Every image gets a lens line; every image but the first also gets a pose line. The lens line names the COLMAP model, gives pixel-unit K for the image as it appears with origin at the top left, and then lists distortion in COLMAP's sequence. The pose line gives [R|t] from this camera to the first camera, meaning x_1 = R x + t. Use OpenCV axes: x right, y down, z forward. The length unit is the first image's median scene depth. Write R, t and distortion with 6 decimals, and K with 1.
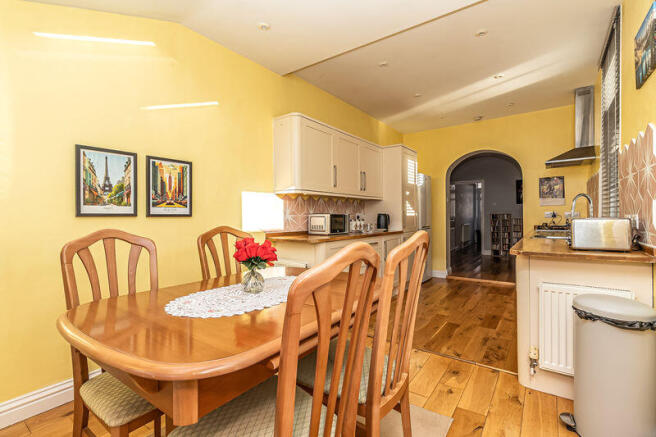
lens RADIAL K [[300.0, 0, 333.3], [0, 300.0, 218.2], [0, 0, 1]] dist [0.001080, -0.000154]
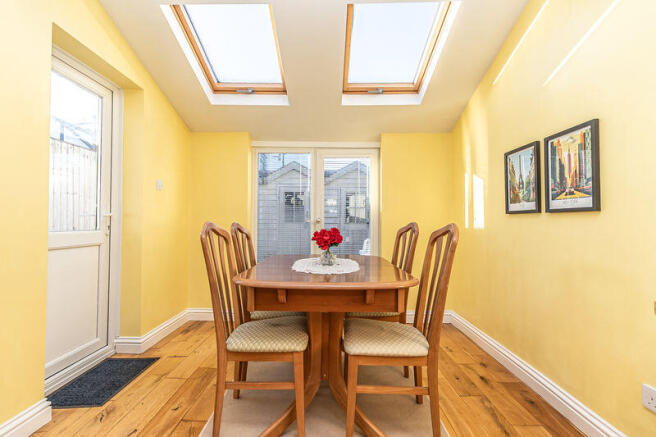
lens RADIAL K [[294.5, 0, 328.0], [0, 294.5, 218.5], [0, 0, 1]] dist [0.001350, -0.000062]
pose [[-0.815599, -0.004166, -0.578603, 0.335015], [-0.003428, 0.999991, -0.002368, 0.015226], [0.578607, 0.000052, -0.815606, 1.315109]]
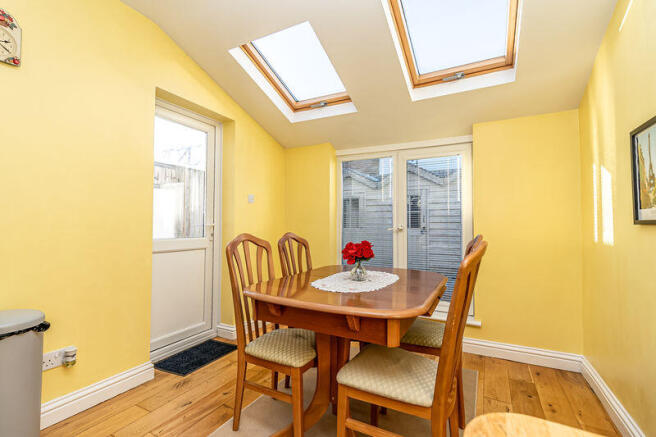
lens RADIAL K [[300.0, 0, 333.3], [0, 300.0, 218.2], [0, 0, 1]] dist [0.001080, -0.000154]
pose [[-0.989829, 0.000232, -0.142260, 0.022304], [0.001650, 0.999950, -0.009851, -0.012796], [0.142251, -0.009986, -0.989780, 1.413582]]
